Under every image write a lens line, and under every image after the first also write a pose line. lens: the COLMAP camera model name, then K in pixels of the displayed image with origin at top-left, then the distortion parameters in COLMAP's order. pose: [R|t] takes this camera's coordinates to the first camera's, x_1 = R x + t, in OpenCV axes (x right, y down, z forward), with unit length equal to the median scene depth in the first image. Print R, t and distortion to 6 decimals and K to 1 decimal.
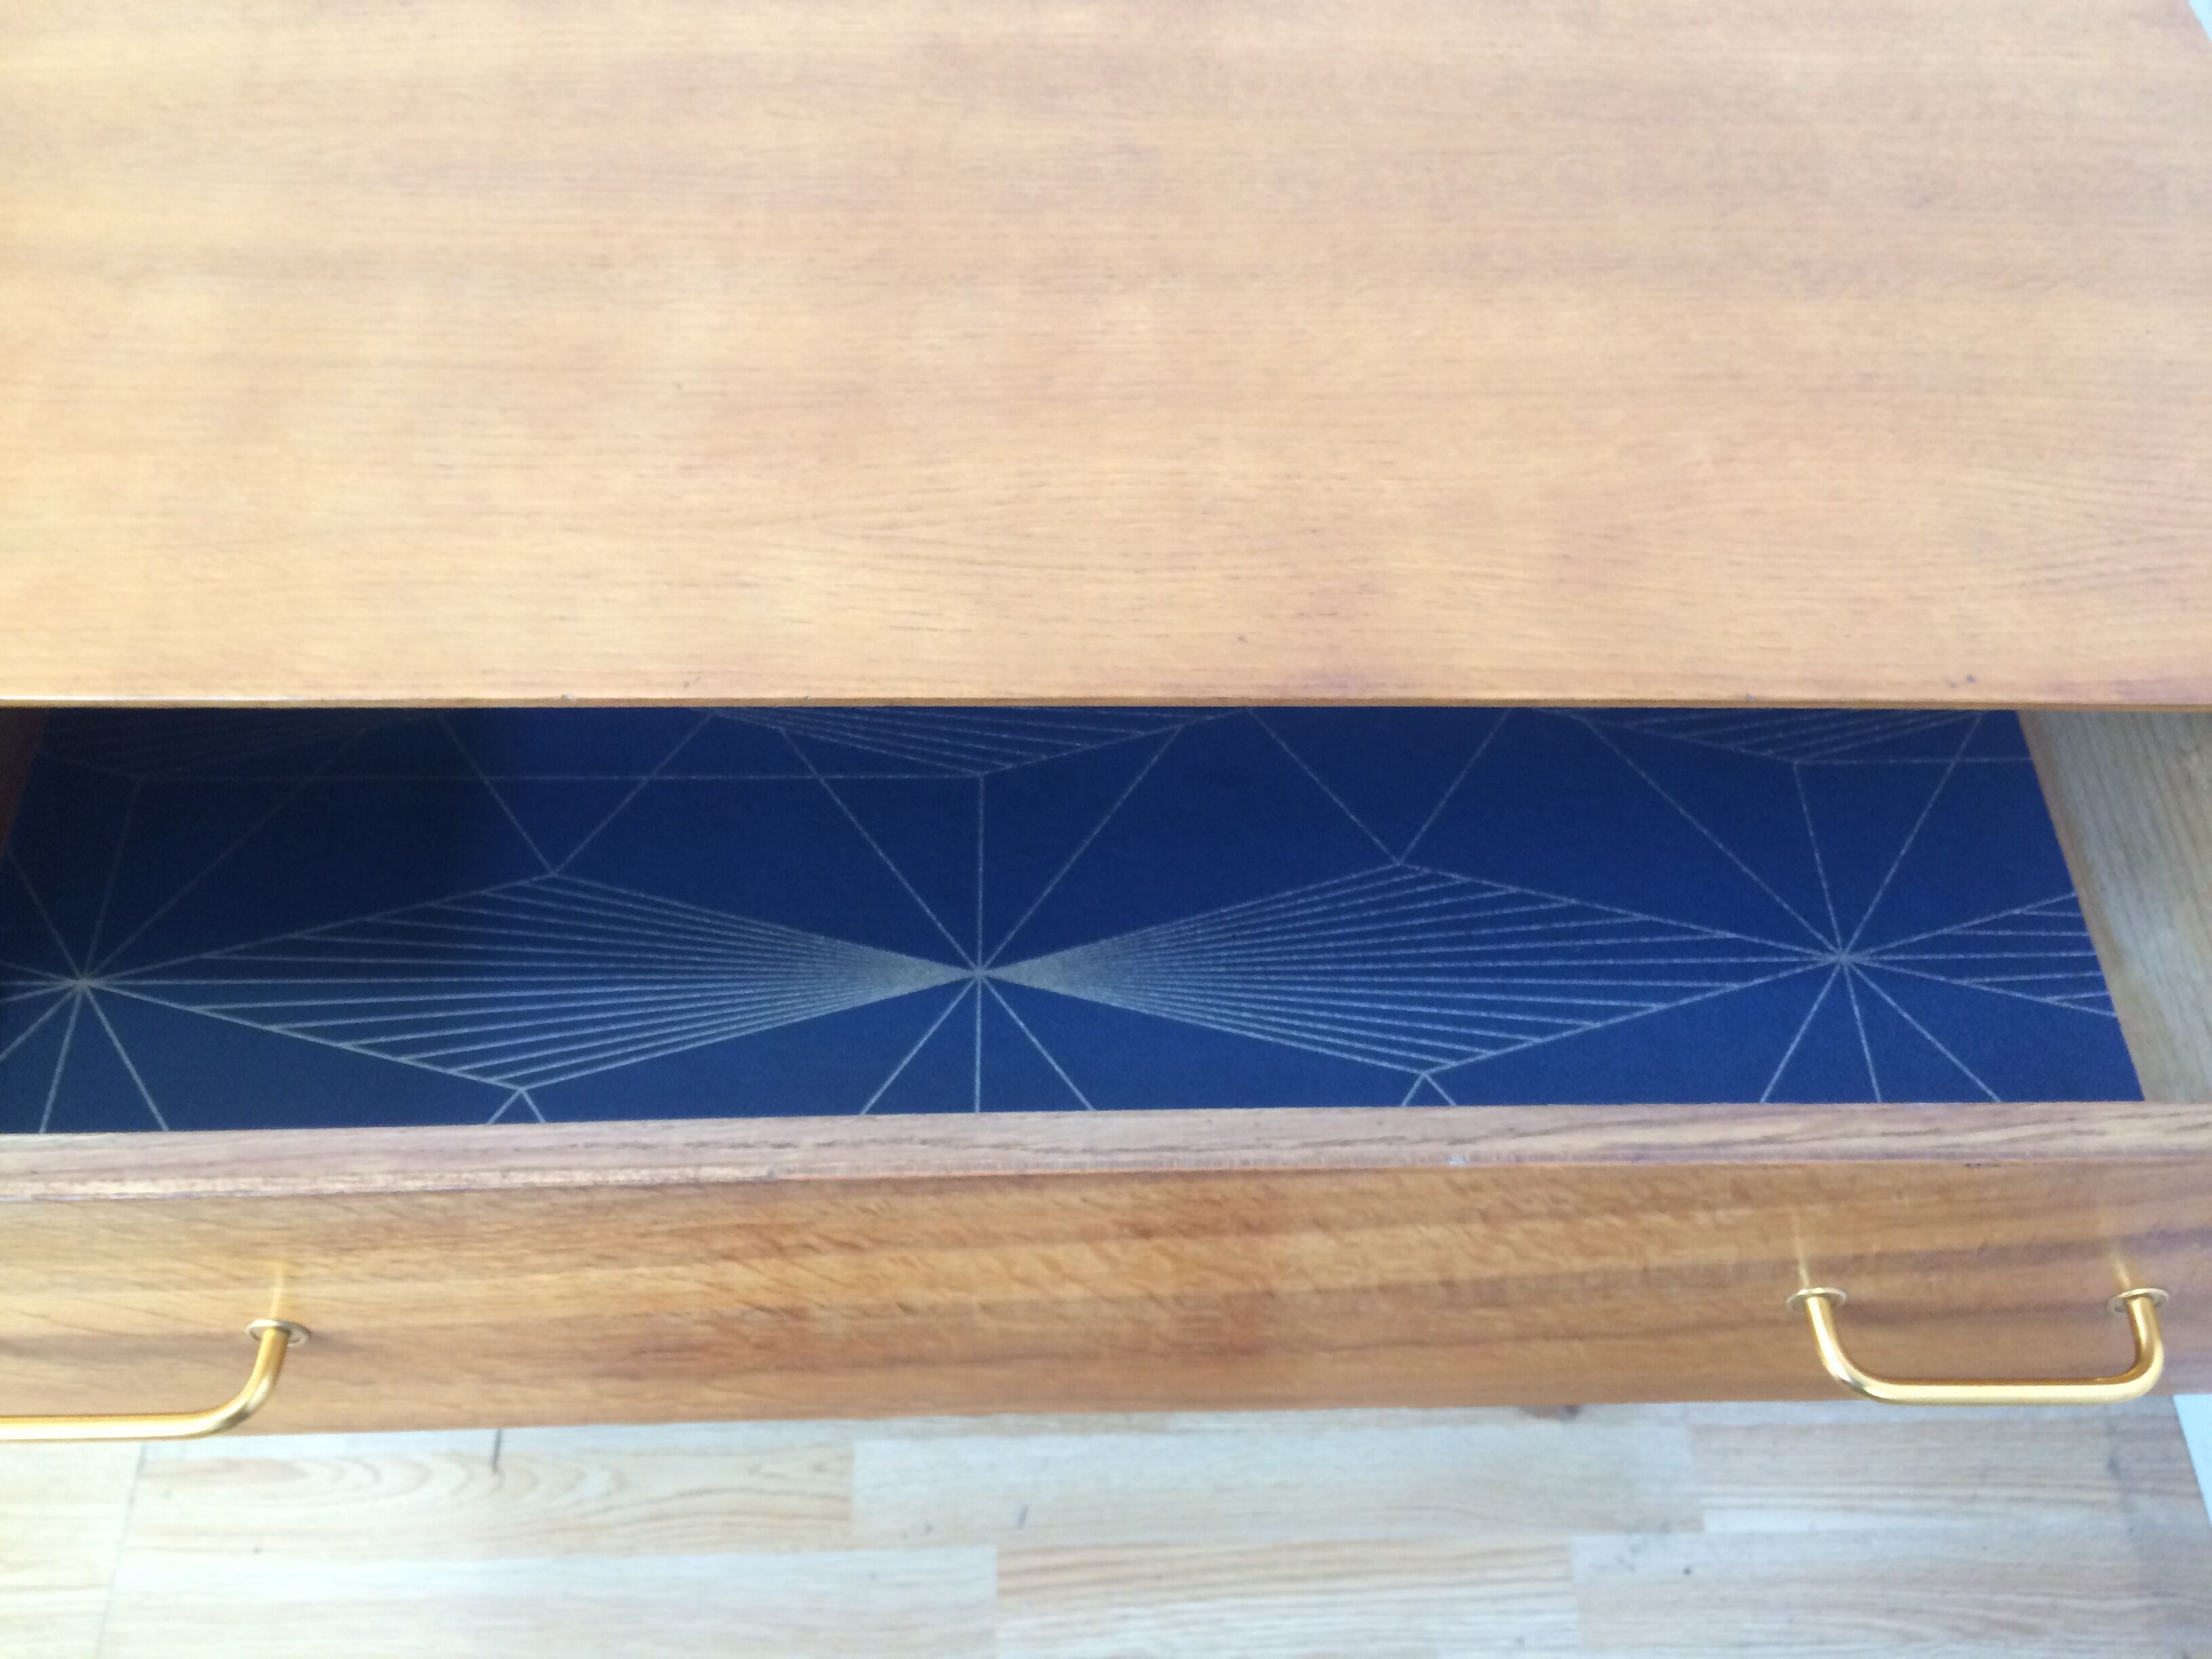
lens RADIAL K [[1907.4, 0, 1106.0], [0, 1907.4, 829.5], [0, 0, 1]] dist [0.092963, -0.142682]
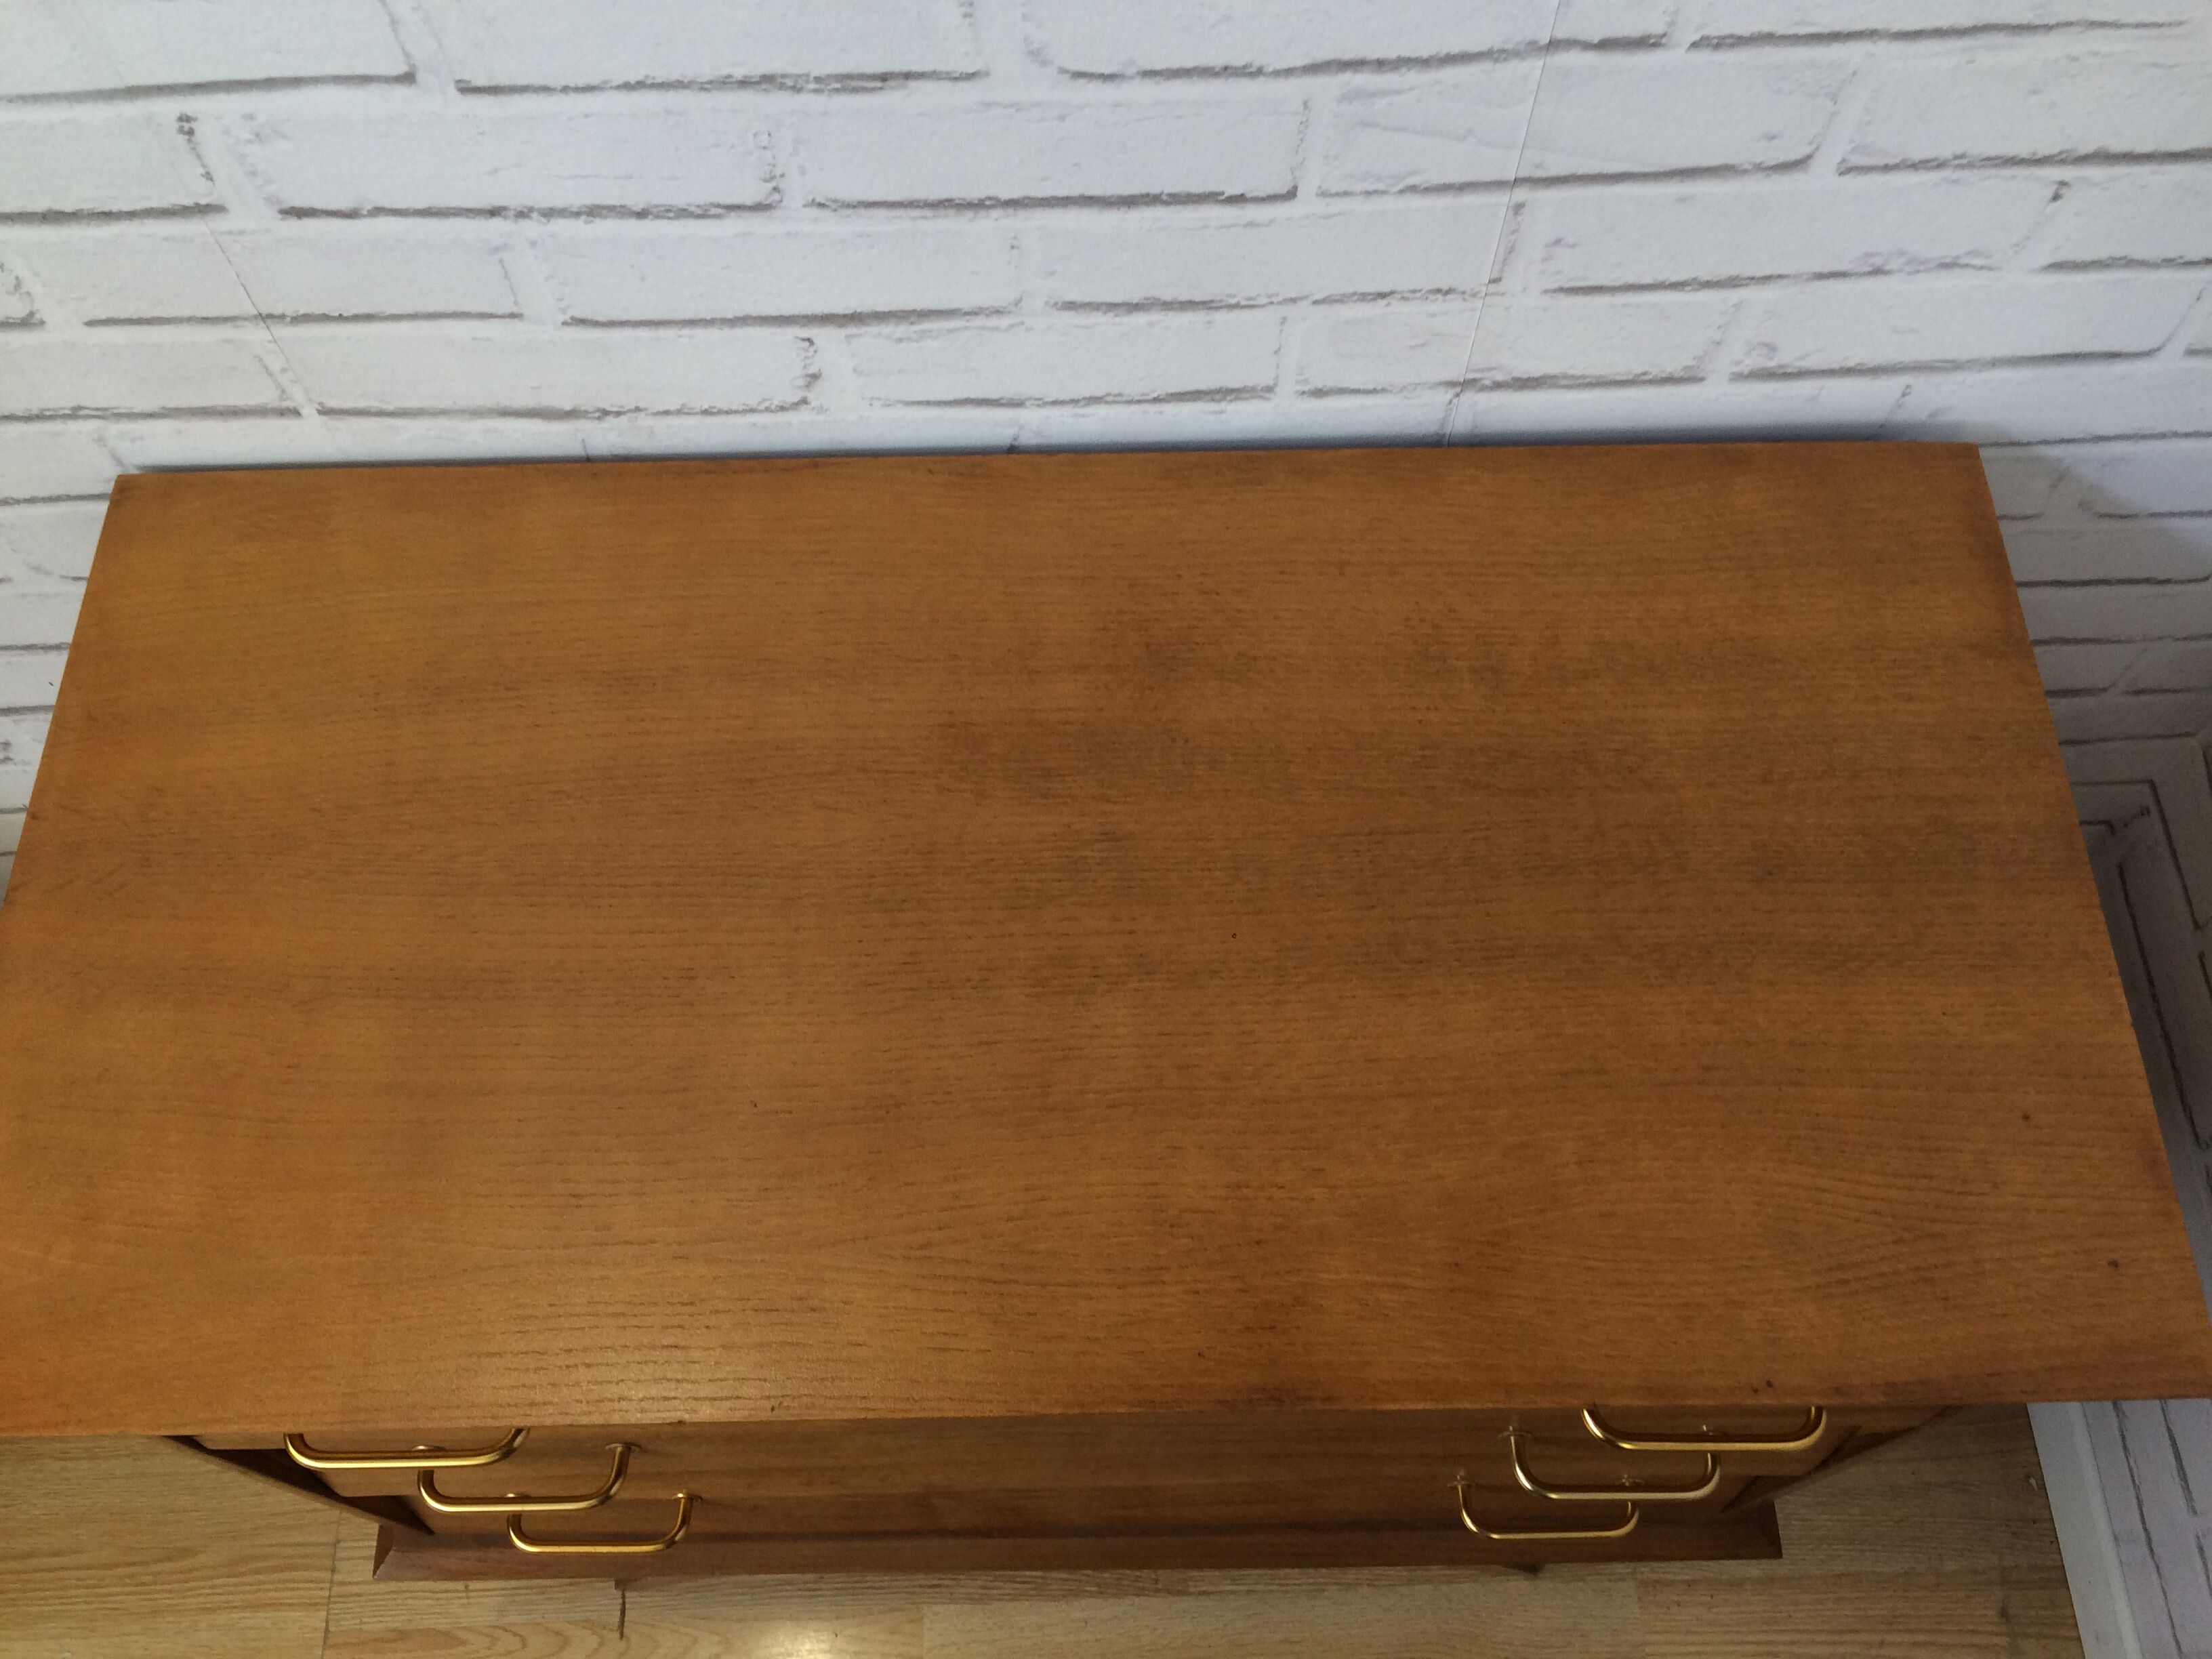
lens RADIAL K [[1895.7, 0, 1106.0], [0, 1895.7, 829.5], [0, 0, 1]] dist [0.091577, -0.126471]
pose [[0.999379, -0.022662, -0.026982, 0.044230], [0.025448, 0.993842, 0.107848, -0.521663], [0.024372, -0.108468, 0.993801, -0.209359]]
